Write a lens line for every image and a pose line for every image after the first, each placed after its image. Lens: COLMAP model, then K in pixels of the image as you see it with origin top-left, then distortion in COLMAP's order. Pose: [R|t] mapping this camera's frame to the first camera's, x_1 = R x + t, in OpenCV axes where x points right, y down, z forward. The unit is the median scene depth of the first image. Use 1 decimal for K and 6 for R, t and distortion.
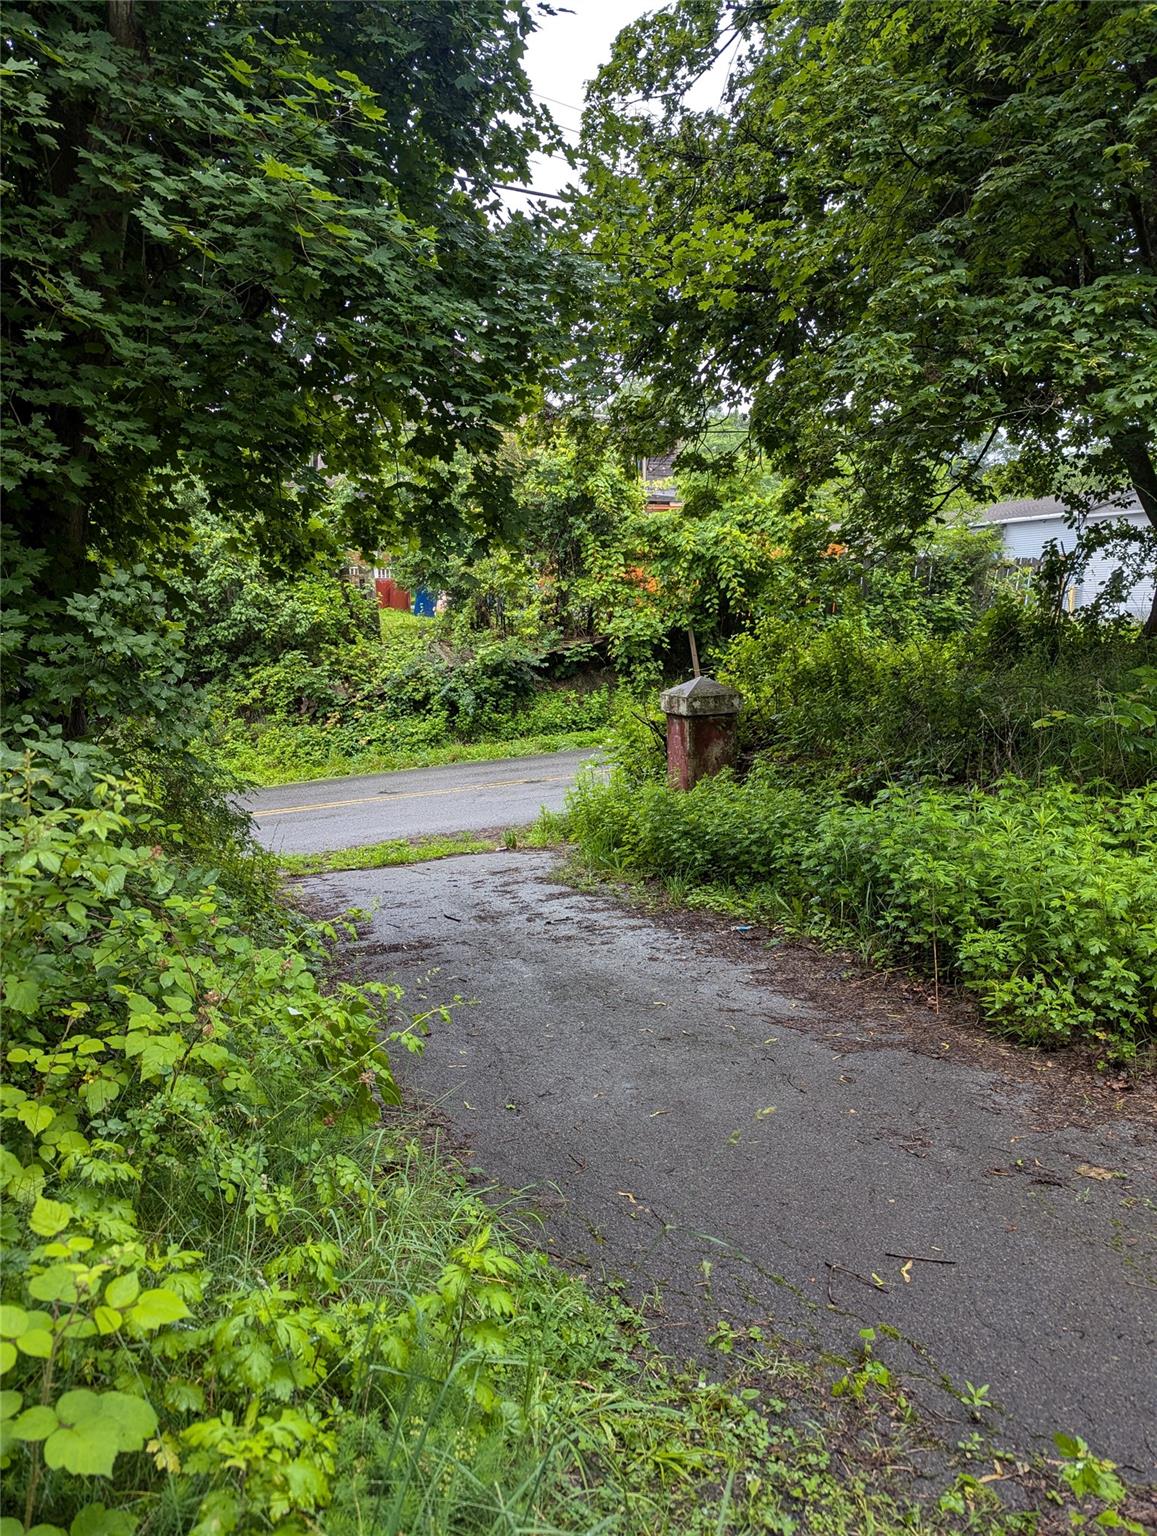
lens RADIAL K [[1068.4, 0, 578.9], [0, 1068.4, 755.1], [0, 0, 1]] dist [0.062422, -0.052904]
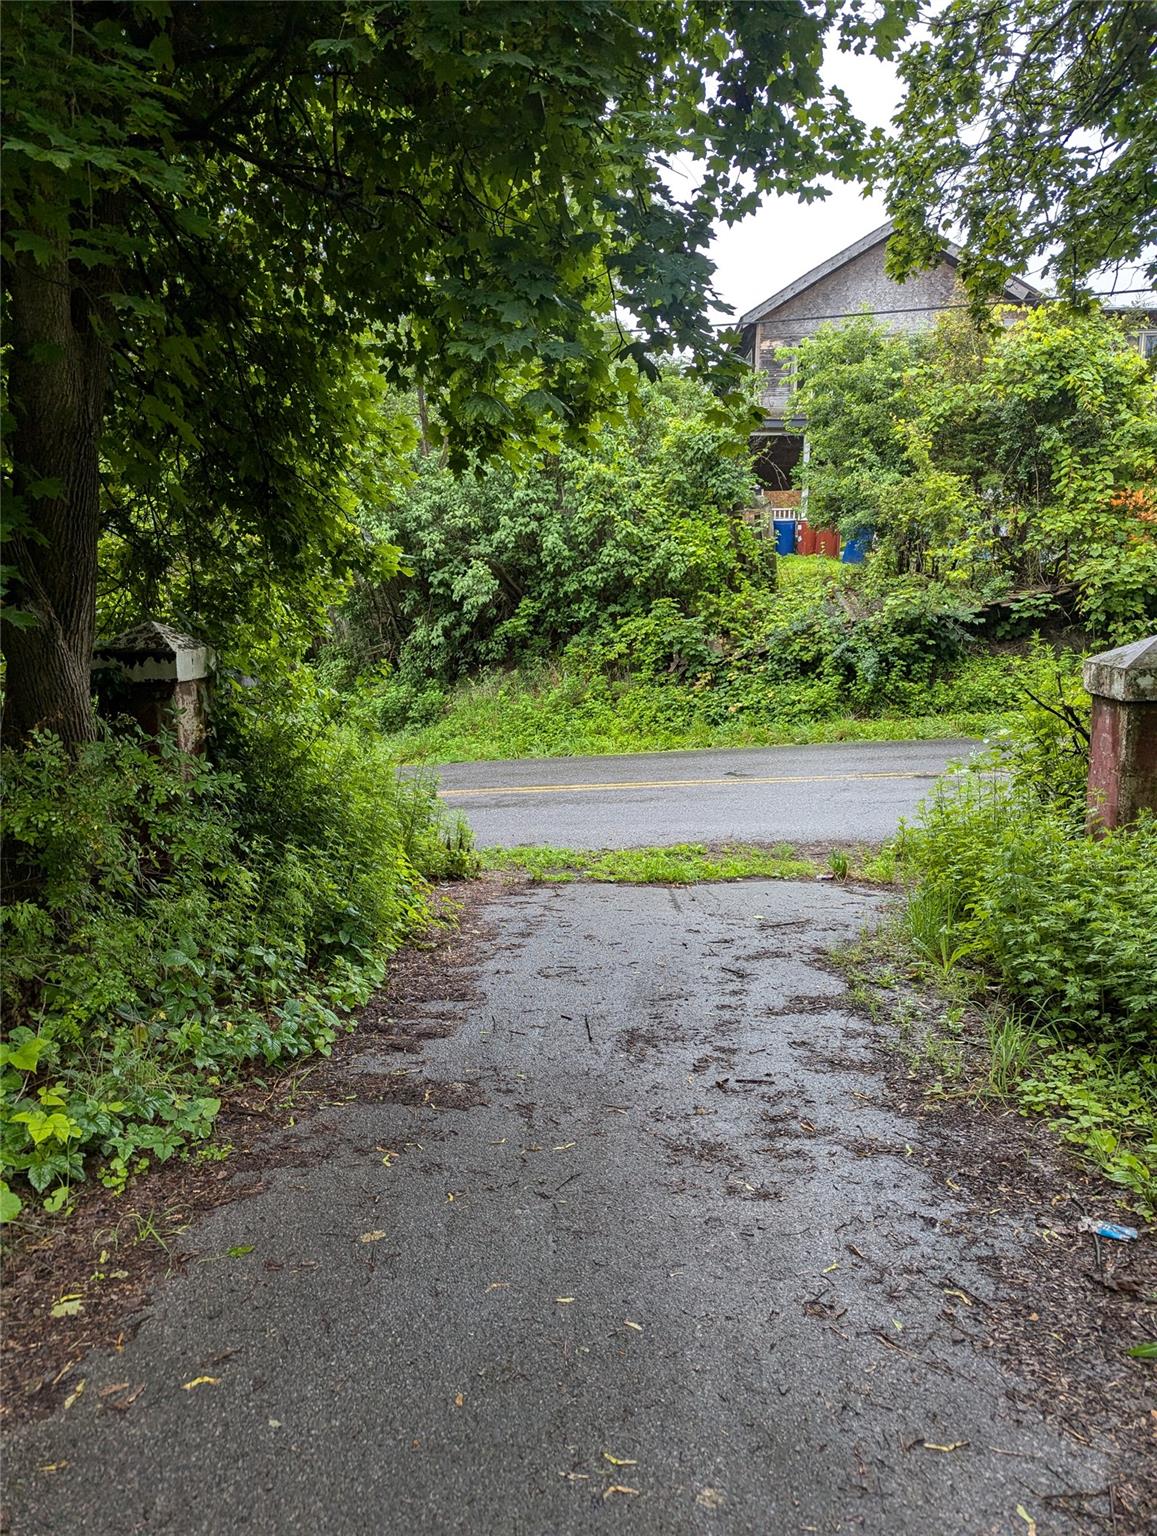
lens RADIAL K [[1068.4, 0, 578.9], [0, 1068.4, 755.1], [0, 0, 1]] dist [0.062422, -0.052904]
pose [[0.901026, 0.074285, -0.427357, 0.047705], [-0.058737, 0.997047, 0.049472, -0.010377], [0.429770, -0.019474, 0.902728, 0.187033]]
